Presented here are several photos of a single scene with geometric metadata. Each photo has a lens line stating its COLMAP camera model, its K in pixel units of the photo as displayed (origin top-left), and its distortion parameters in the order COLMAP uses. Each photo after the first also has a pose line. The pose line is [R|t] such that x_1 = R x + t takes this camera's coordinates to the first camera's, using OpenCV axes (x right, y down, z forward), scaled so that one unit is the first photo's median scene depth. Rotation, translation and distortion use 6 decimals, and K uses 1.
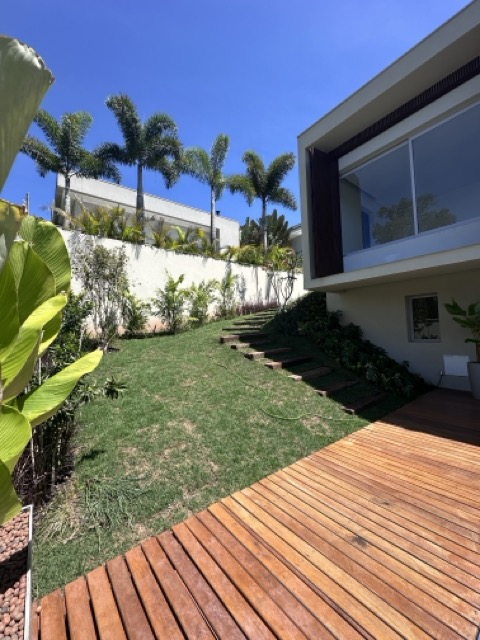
lens RADIAL K [[257.1, 0, 239.0], [0, 257.1, 319.4], [0, 0, 1]] dist [-0.004105, 0.001126]
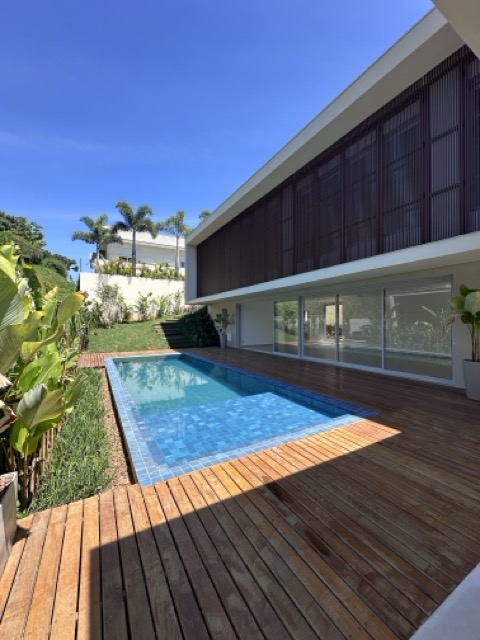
lens RADIAL K [[257.1, 0, 240.9], [0, 257.1, 318.9], [0, 0, 1]] dist [-0.004105, 0.001126]
pose [[0.989562, 0.029740, -0.141006, 0.812824], [-0.023601, 0.998708, 0.045013, -0.079680], [0.142162, -0.041215, 0.988985, -0.941797]]
